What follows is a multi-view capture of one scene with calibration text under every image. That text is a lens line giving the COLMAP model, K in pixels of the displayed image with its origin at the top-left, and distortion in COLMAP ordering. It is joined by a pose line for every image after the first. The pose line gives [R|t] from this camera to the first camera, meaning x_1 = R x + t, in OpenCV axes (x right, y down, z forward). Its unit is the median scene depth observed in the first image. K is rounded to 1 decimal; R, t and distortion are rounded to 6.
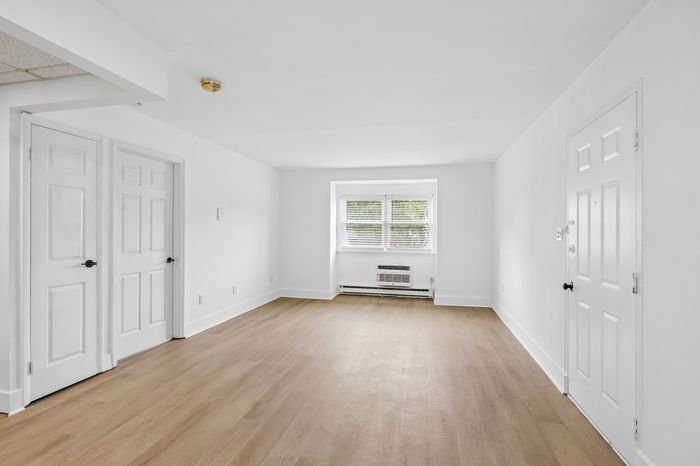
lens RADIAL K [[349.1, 0, 345.6], [0, 349.1, 230.6], [0, 0, 1]] dist [0.001755, 0.000294]
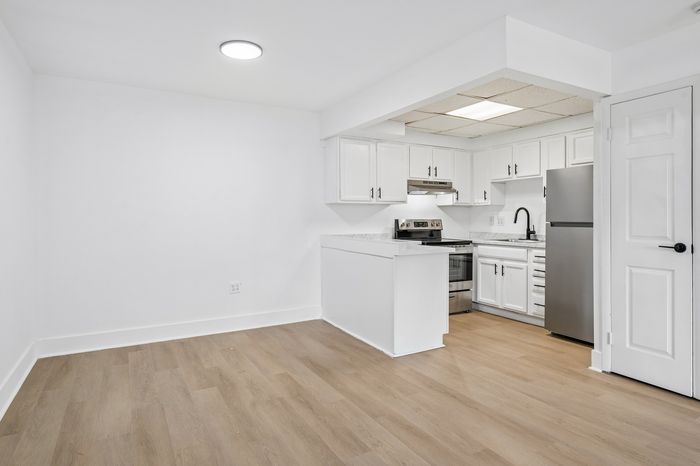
lens RADIAL K [[401.4, 0, 349.2], [0, 401.4, 219.6], [0, 0, 1]] dist [-0.000379, -0.001267]
pose [[-0.731153, 0.002404, -0.682209, 0.435151], [-0.000273, 0.999993, 0.003817, 0.029599], [0.682213, 0.002977, -0.731147, 1.201789]]
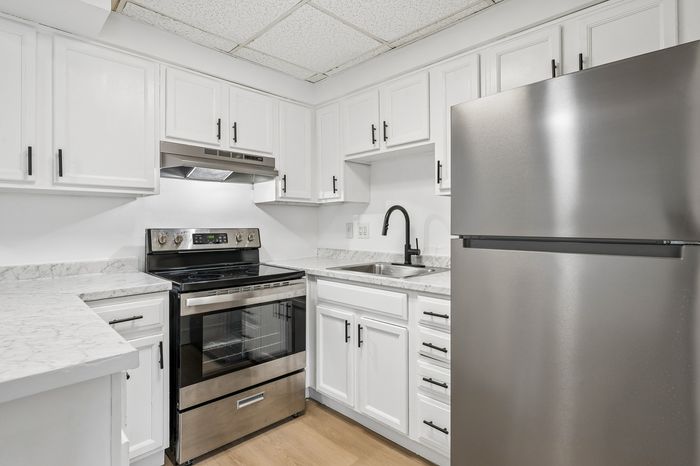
lens RADIAL K [[349.1, 0, 349.0], [0, 349.1, 219.0], [0, 0, 1]] dist [0.001755, 0.000294]
pose [[-0.526936, -0.013166, -0.849803, -0.554705], [0.002535, 0.999851, -0.017063, 0.028123], [0.849901, -0.011145, -0.526825, 0.772193]]
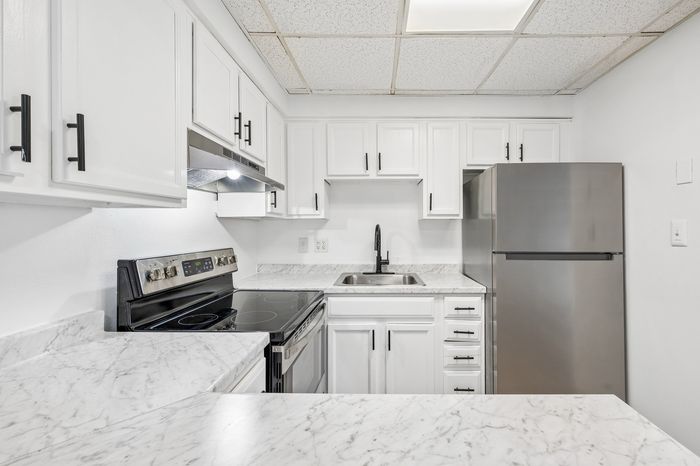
lens RADIAL K [[293.4, 0, 371.9], [0, 293.4, 225.5], [0, 0, 1]] dist [-0.003037, -0.000116]
pose [[0.217932, -0.009857, -0.975914, -0.515232], [0.001339, 0.999951, -0.009801, -0.005690], [0.975963, 0.000829, 0.217935, 0.249357]]
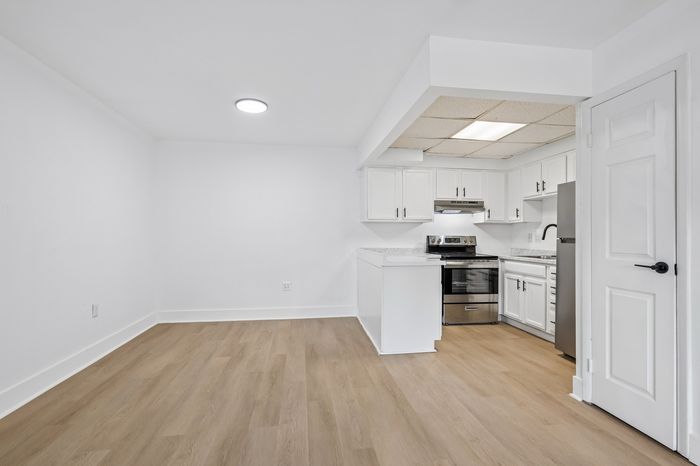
lens RADIAL K [[319.8, 0, 348.5], [0, 319.8, 237.0], [0, 0, 1]] dist [-0.003143, 0.000399]
pose [[-0.928969, -0.005157, -0.370122, 0.025687], [-0.006144, 0.999980, 0.001488, 0.042266], [0.370107, 0.003657, -0.928982, 1.393752]]
